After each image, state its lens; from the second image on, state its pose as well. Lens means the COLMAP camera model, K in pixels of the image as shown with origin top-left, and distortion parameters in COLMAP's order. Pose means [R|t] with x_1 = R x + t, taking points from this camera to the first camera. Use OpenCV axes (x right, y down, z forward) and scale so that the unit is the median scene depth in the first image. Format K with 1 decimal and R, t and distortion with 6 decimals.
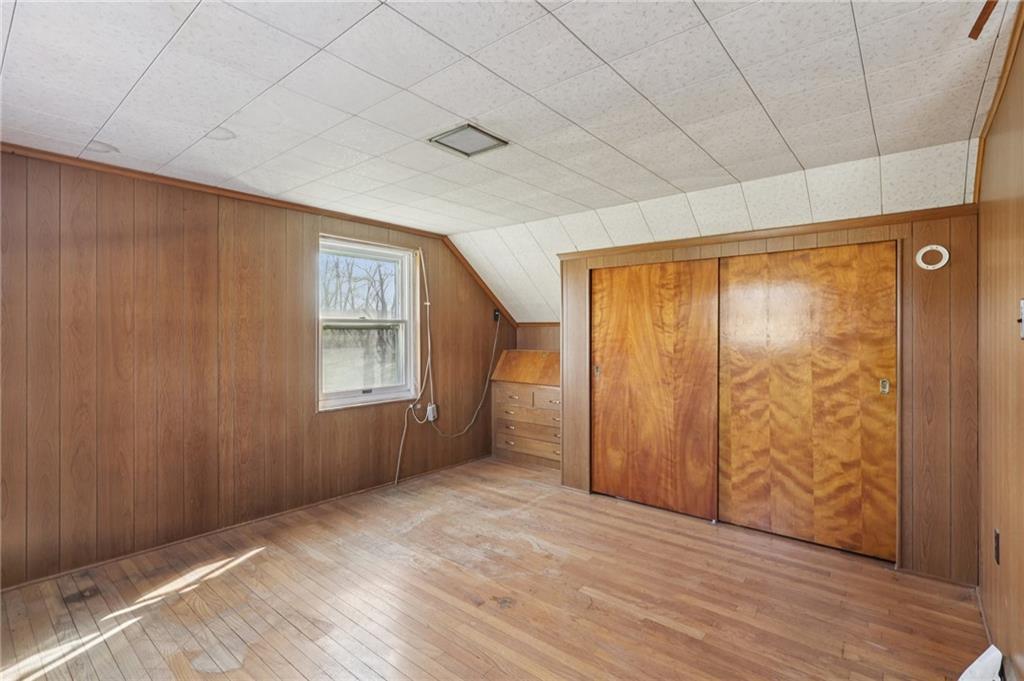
lens RADIAL K [[471.9, 0, 506.7], [0, 471.9, 333.8], [0, 0, 1]] dist [-0.004536, 0.001673]
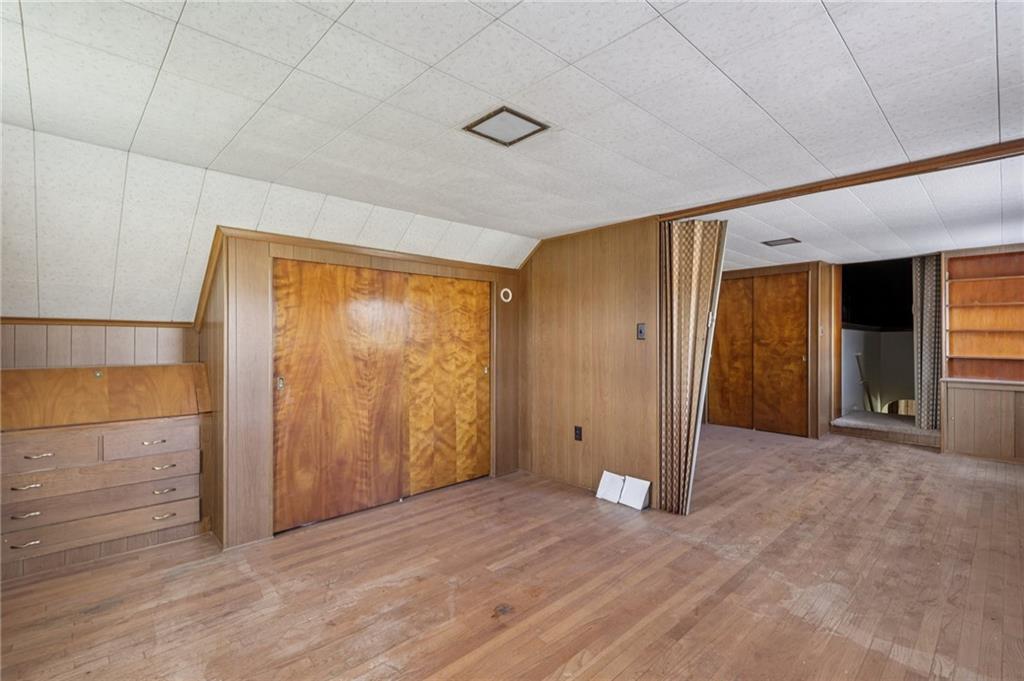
lens RADIAL K [[471.9, 0, 505.6], [0, 471.9, 339.2], [0, 0, 1]] dist [-0.004536, 0.001673]
pose [[0.114296, -0.001122, 0.993446, -0.736916], [0.000770, 0.999999, 0.001041, 0.002559], [-0.993446, 0.000646, 0.114296, 0.665052]]
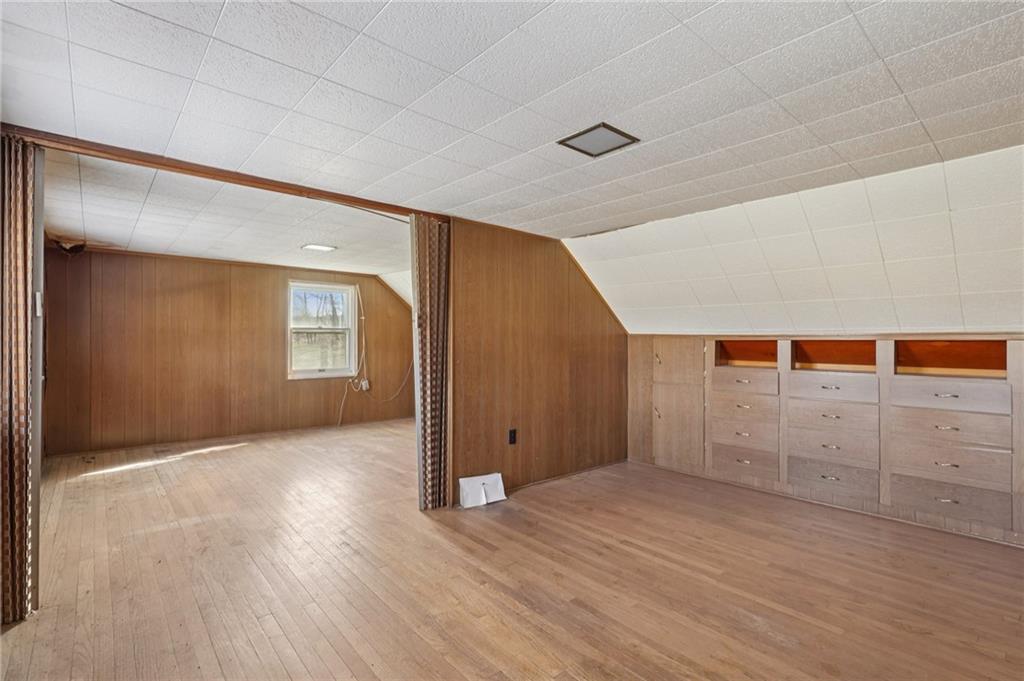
lens RADIAL K [[471.9, 0, 512.3], [0, 471.9, 338.6], [0, 0, 1]] dist [-0.004536, 0.001673]
pose [[0.988145, 0.009440, -0.153235, 0.101575], [-0.008511, 0.999941, 0.006717, -0.001320], [0.153290, -0.005334, 0.988167, -0.089969]]
